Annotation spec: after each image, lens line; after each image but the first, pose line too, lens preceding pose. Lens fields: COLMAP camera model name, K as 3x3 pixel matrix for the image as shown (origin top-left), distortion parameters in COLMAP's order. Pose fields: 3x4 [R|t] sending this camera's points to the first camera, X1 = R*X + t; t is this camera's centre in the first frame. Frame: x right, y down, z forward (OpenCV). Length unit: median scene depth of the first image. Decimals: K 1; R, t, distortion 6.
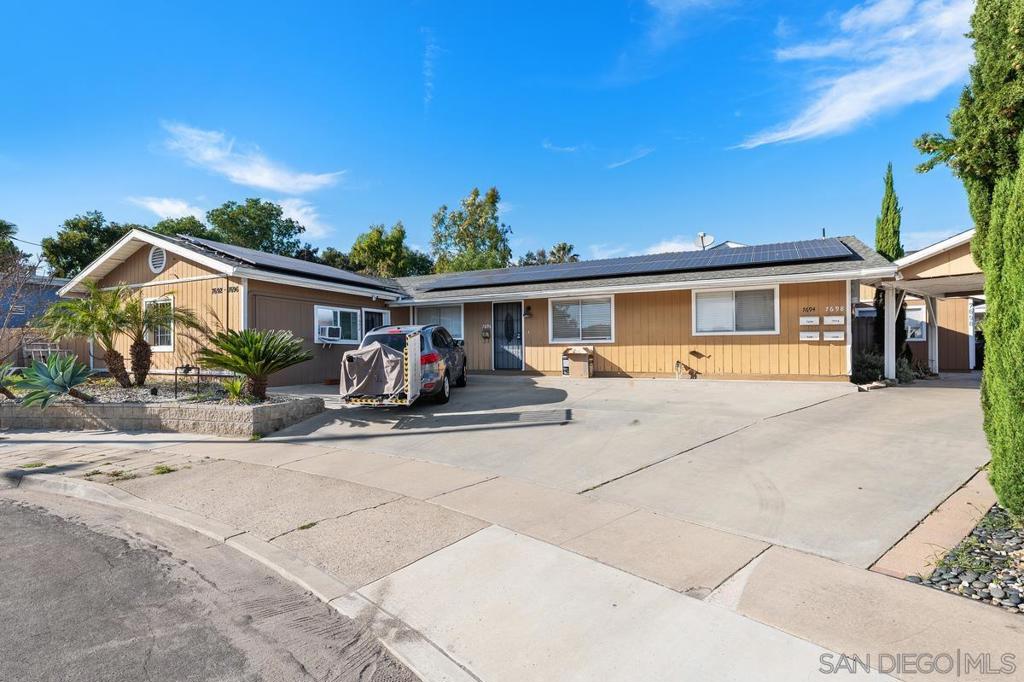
lens RADIAL K [[496.9, 0, 508.3], [0, 496.9, 339.9], [0, 0, 1]] dist [-0.025721, 0.000453]
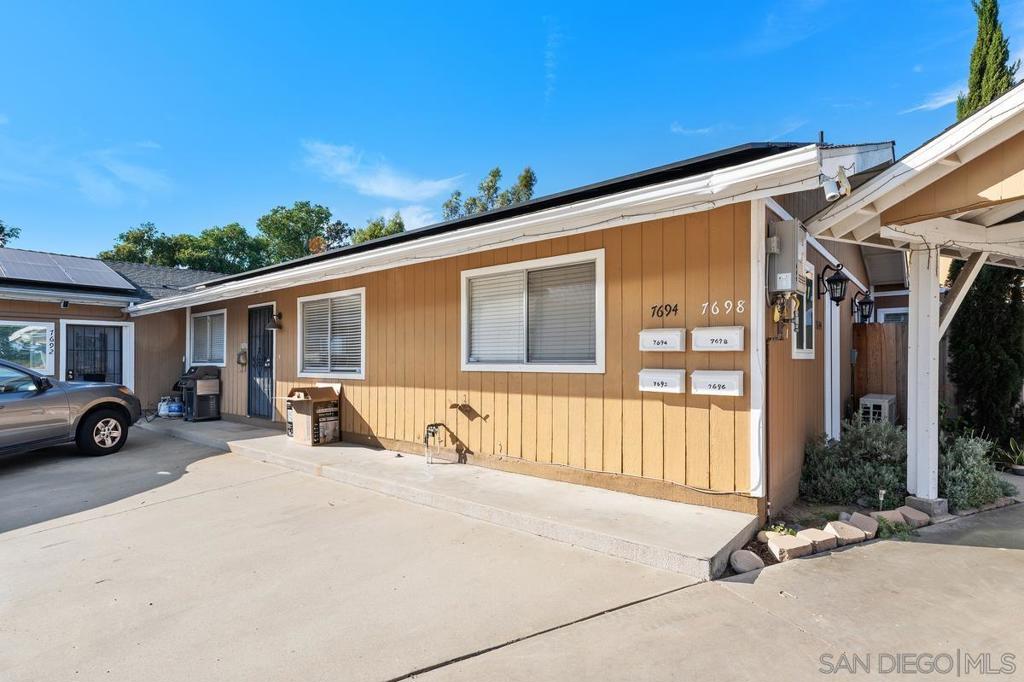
lens RADIAL K [[536.8, 0, 513.8], [0, 536.8, 350.3], [0, 0, 1]] dist [-0.030541, 0.001621]
pose [[0.973824, 0.001790, -0.227297, 0.484759], [-0.001495, 0.999998, 0.001469, -0.025707], [0.227299, -0.001090, 0.973824, 0.468986]]
